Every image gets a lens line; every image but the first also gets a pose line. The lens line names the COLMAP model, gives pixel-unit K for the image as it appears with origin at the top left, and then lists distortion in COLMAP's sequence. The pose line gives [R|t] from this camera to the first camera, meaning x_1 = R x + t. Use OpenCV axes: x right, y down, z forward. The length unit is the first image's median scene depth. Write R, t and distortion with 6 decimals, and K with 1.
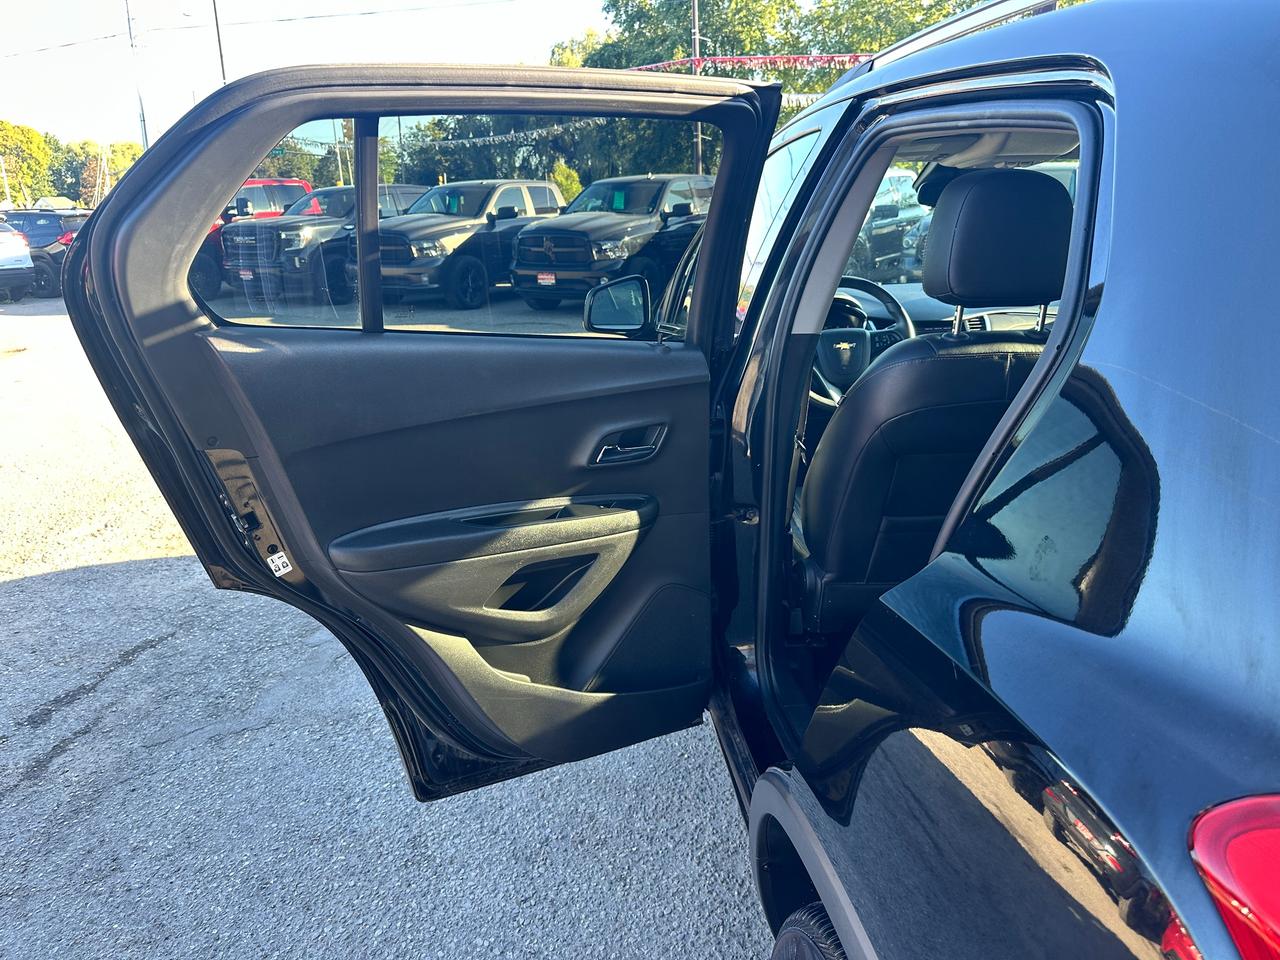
lens RADIAL K [[897.7, 0, 632.4], [0, 897.7, 484.2], [0, 0, 1]] dist [0.029609, -0.037788]
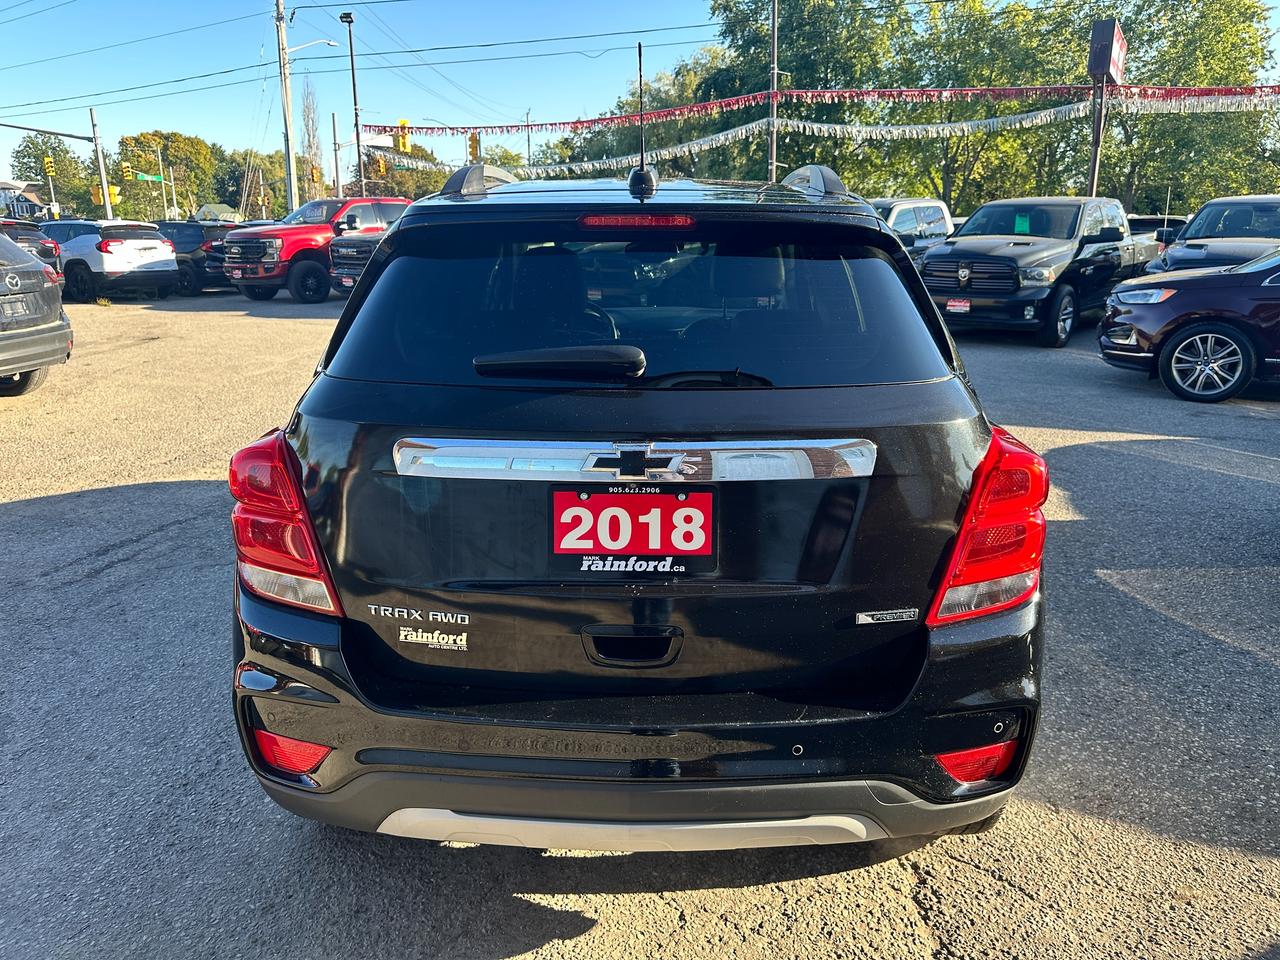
lens RADIAL K [[897.7, 0, 640.0], [0, 897.7, 485.9], [0, 0, 1]] dist [0.029609, -0.037788]
pose [[0.991509, 0.055142, -0.117766, 0.093978], [-0.056806, 0.998327, -0.010816, 0.019619], [0.116972, 0.017414, 0.992983, -0.096775]]
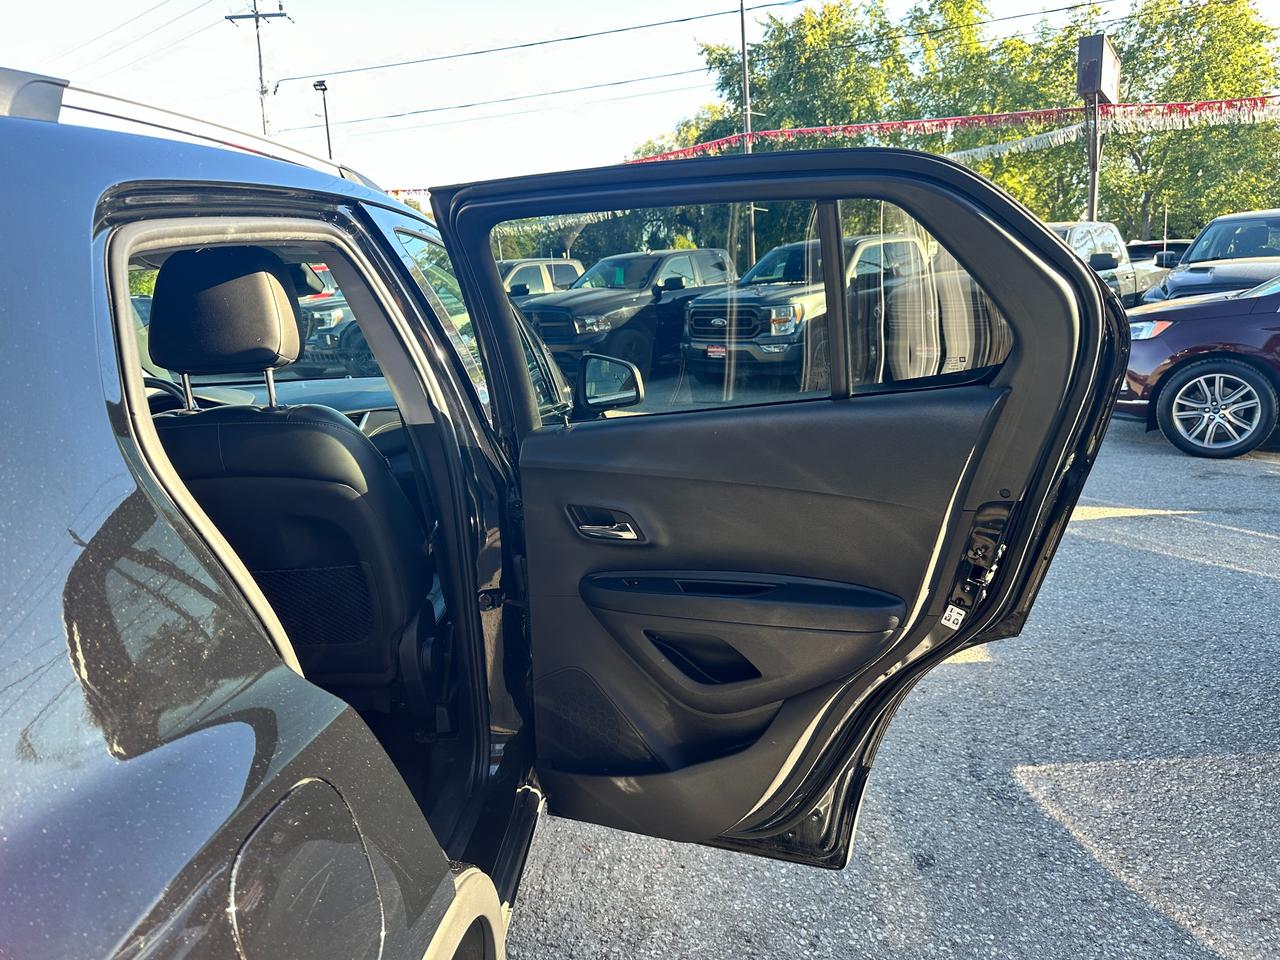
lens RADIAL K [[897.7, 0, 637.3], [0, 897.7, 487.2], [0, 0, 1]] dist [0.029609, -0.037788]
pose [[0.987490, 0.011033, -0.157295, 0.160656], [-0.021638, 0.997594, -0.065865, -0.008873], [0.156190, 0.068445, 0.985353, 0.015946]]
